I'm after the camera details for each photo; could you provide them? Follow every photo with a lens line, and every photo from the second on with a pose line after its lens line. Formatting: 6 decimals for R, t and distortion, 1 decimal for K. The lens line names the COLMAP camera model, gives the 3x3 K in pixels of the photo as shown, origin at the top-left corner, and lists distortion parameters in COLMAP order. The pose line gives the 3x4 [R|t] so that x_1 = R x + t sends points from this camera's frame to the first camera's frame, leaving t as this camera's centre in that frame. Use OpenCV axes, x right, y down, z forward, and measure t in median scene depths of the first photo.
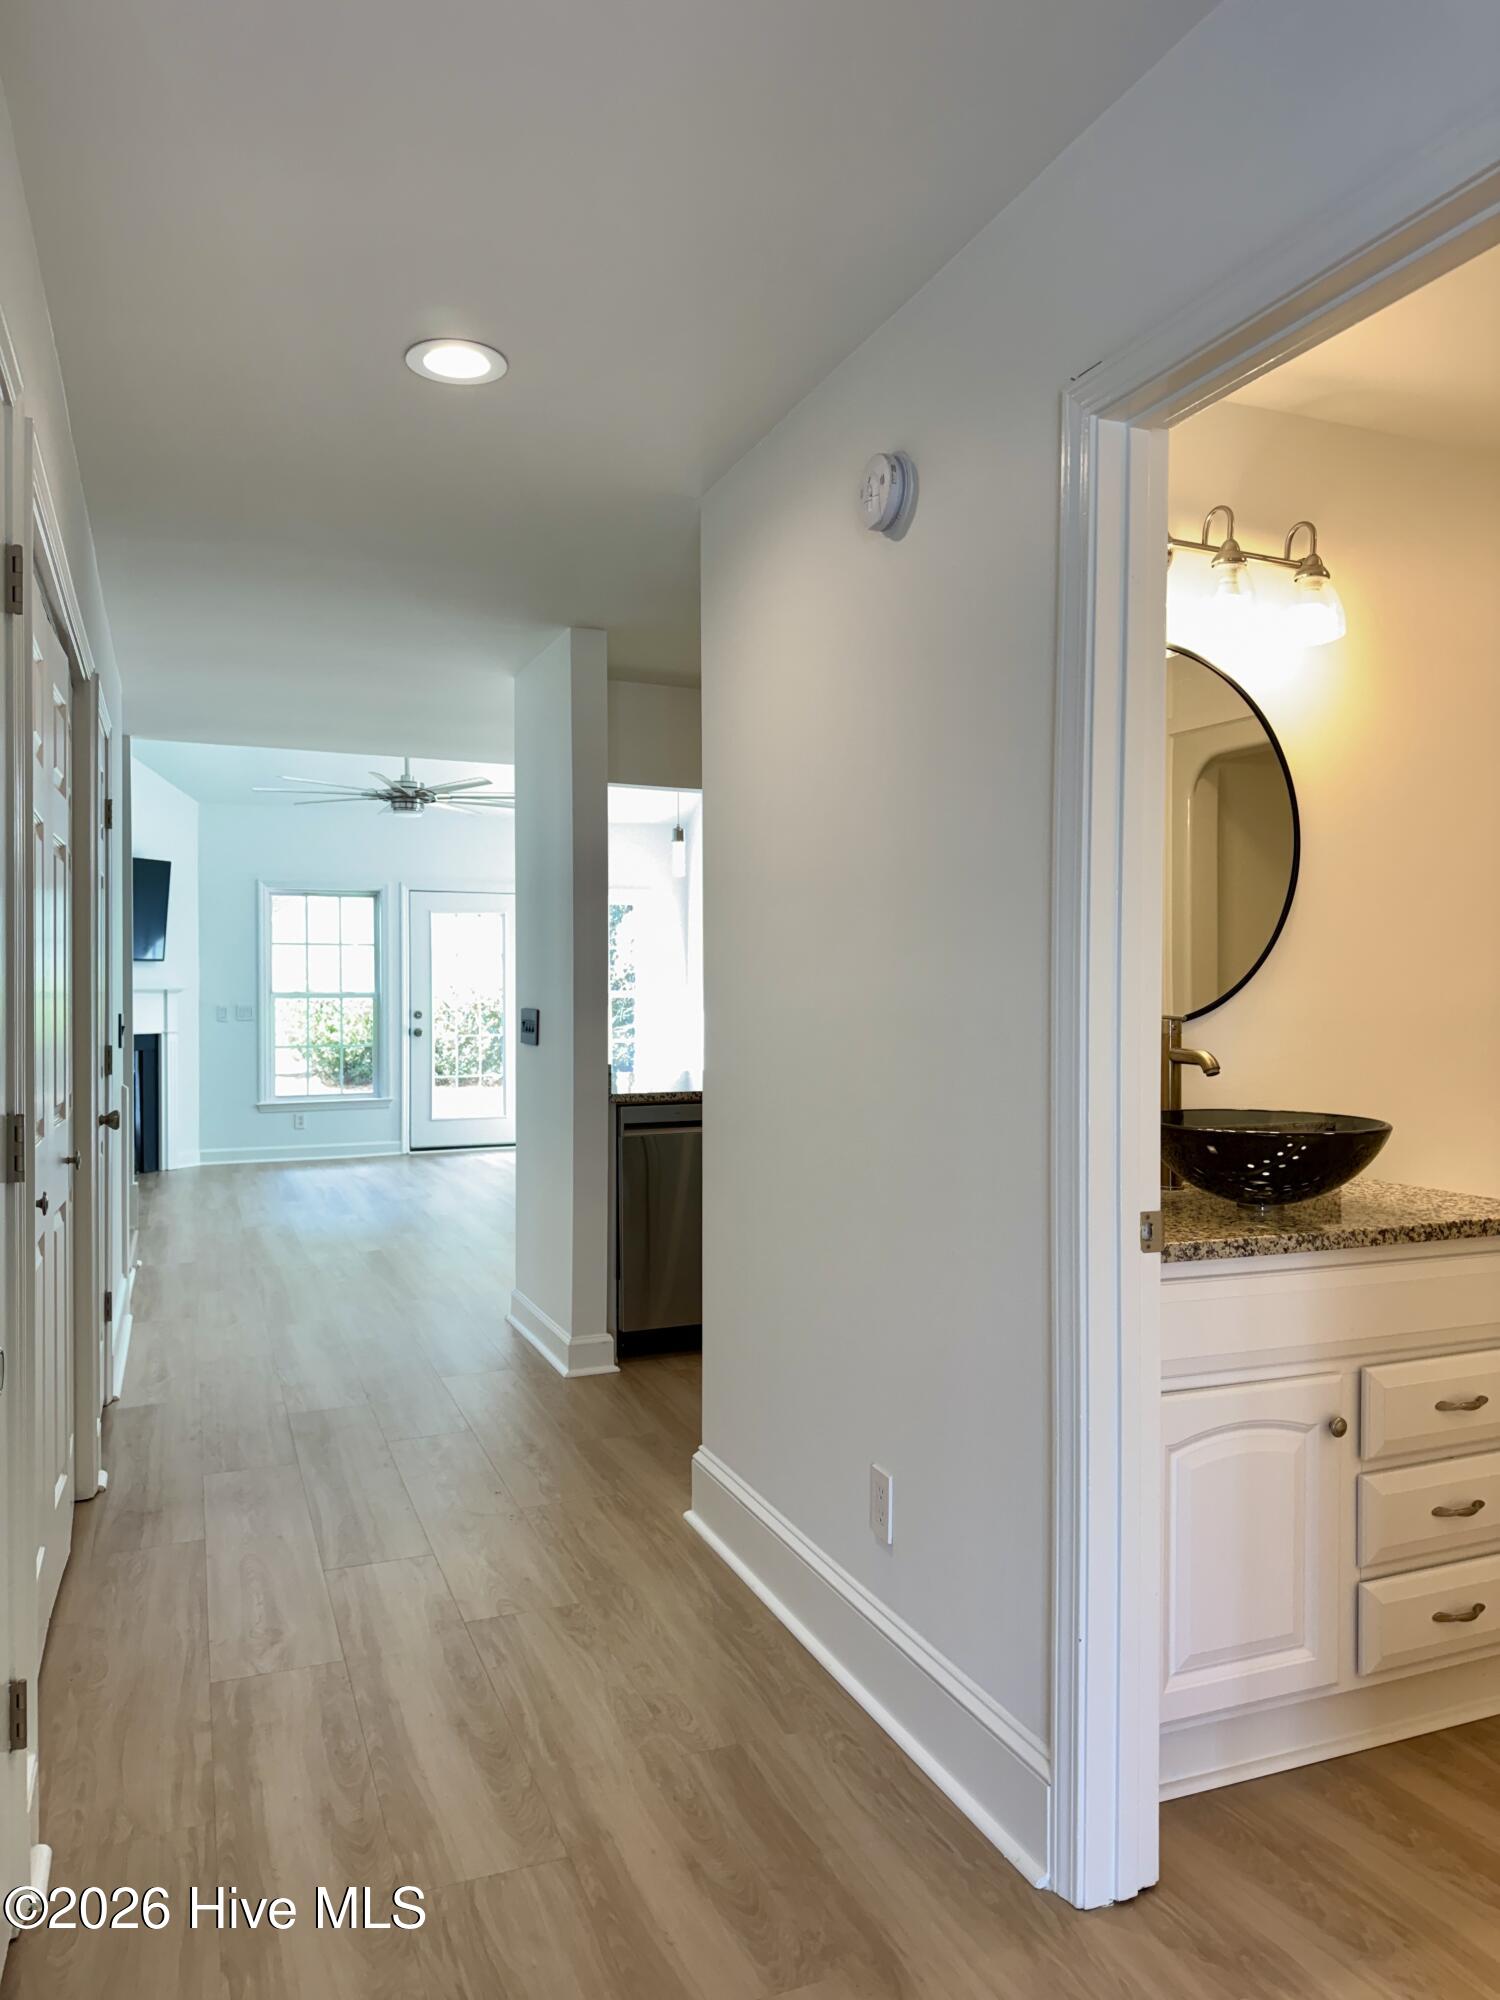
lens RADIAL K [[1411.2, 0, 748.3], [0, 1411.2, 1003.8], [0, 0, 1]] dist [0.036911, -0.029697]
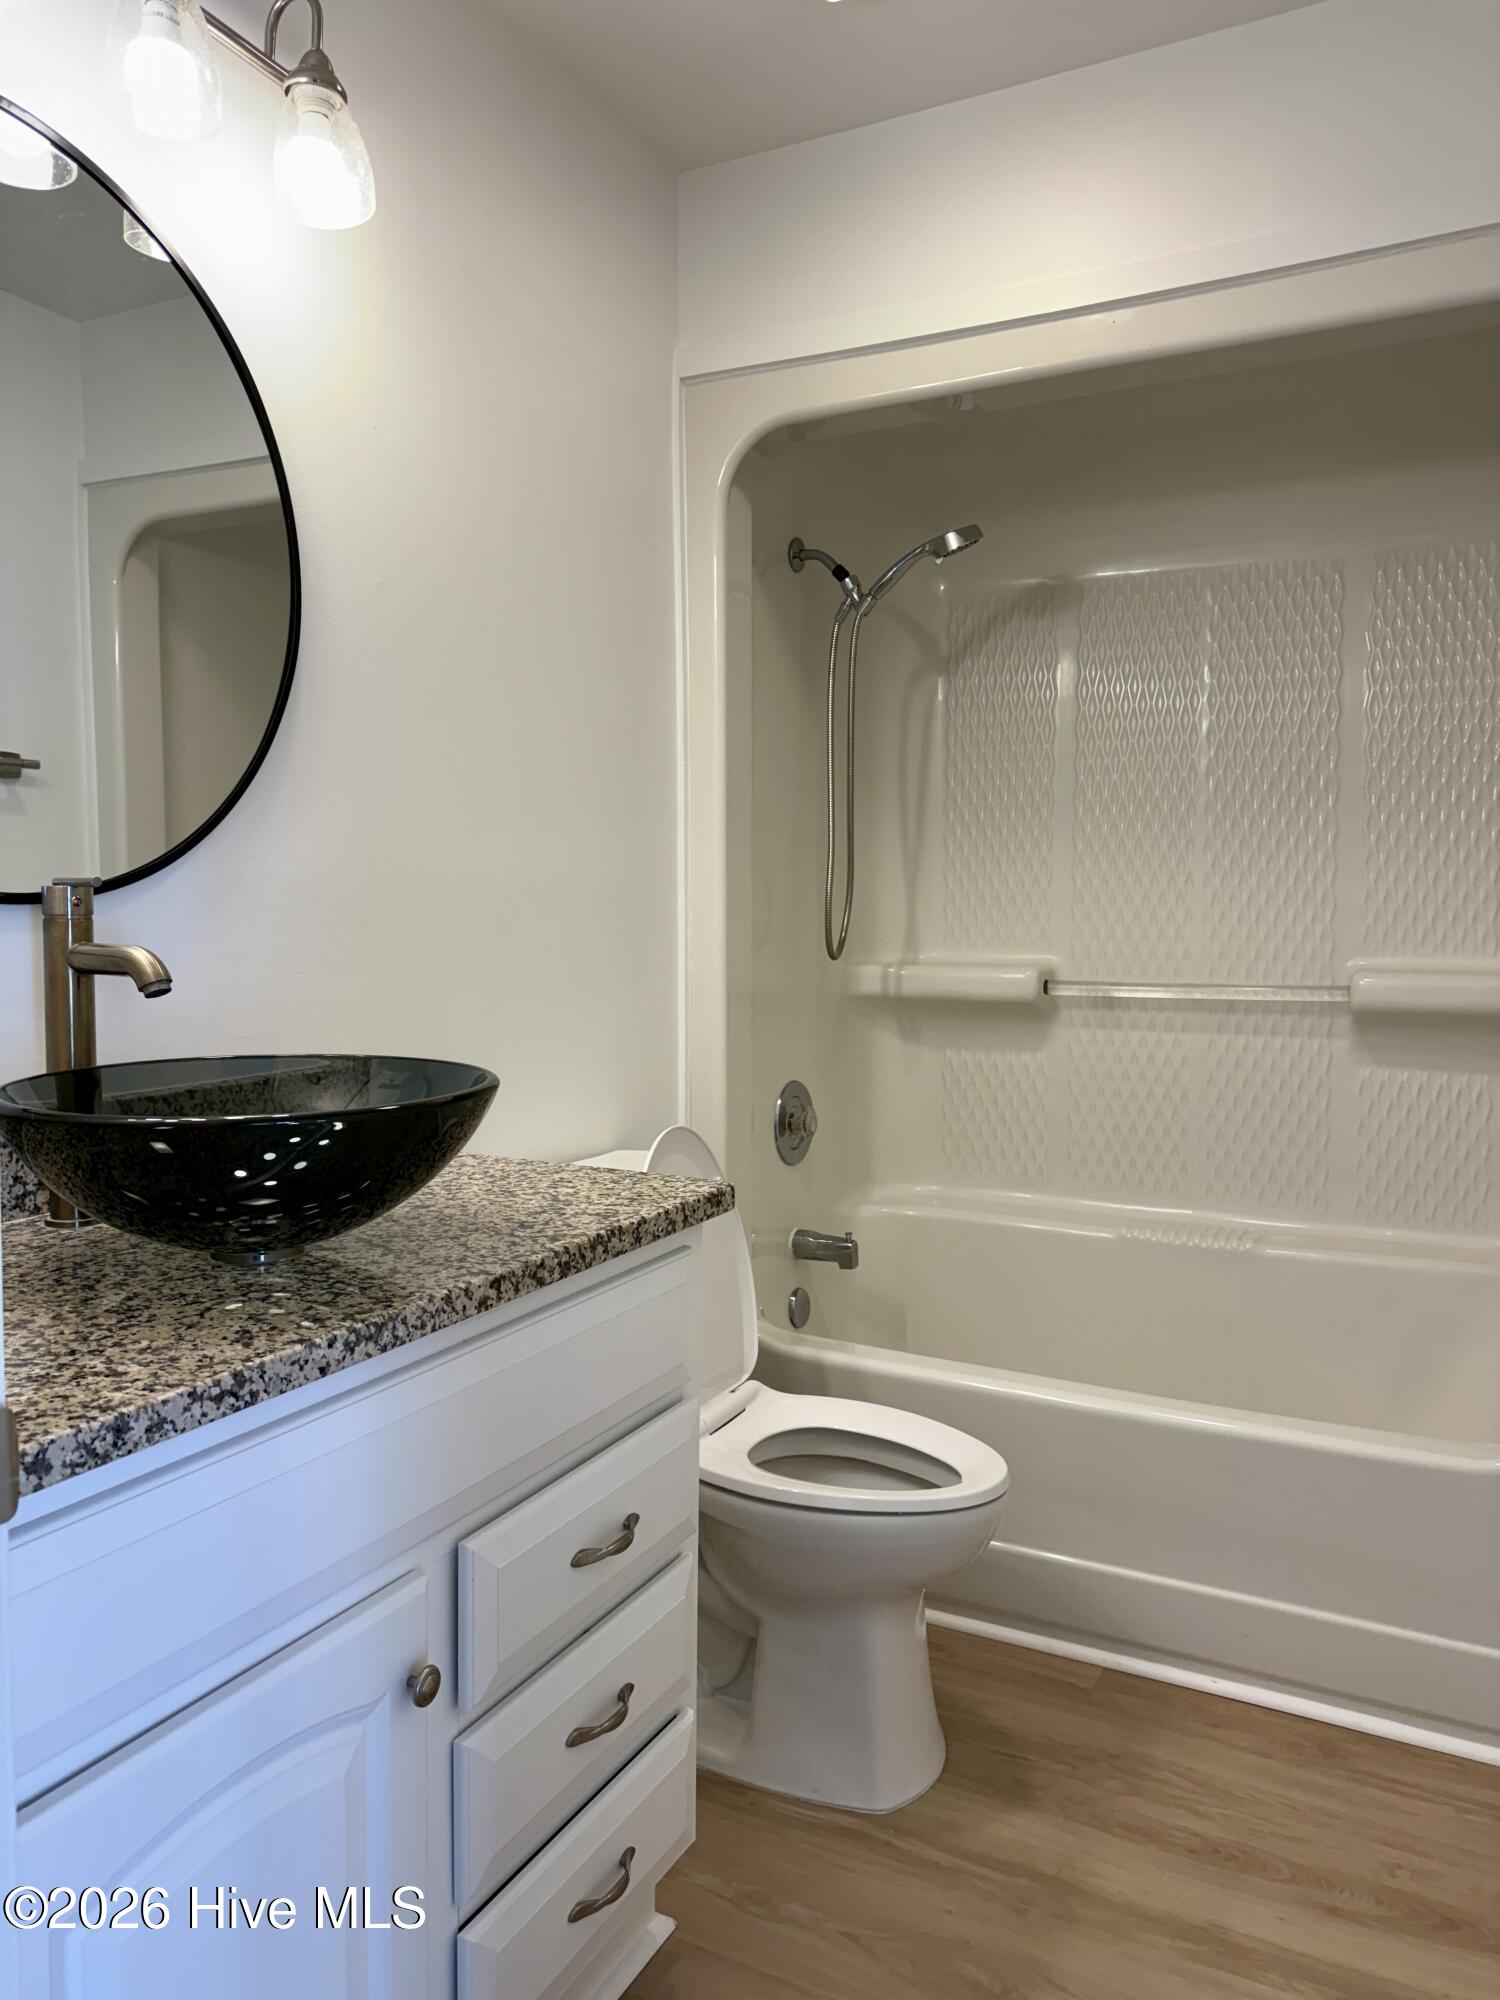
lens RADIAL K [[1411.2, 0, 762.6], [0, 1411.2, 952.1], [0, 0, 1]] dist [0.036911, -0.029697]
pose [[0.754018, -0.029656, 0.656184, 0.176097], [0.006145, 0.999255, 0.038099, 0.019045], [-0.656825, -0.024695, 0.753639, 0.528757]]
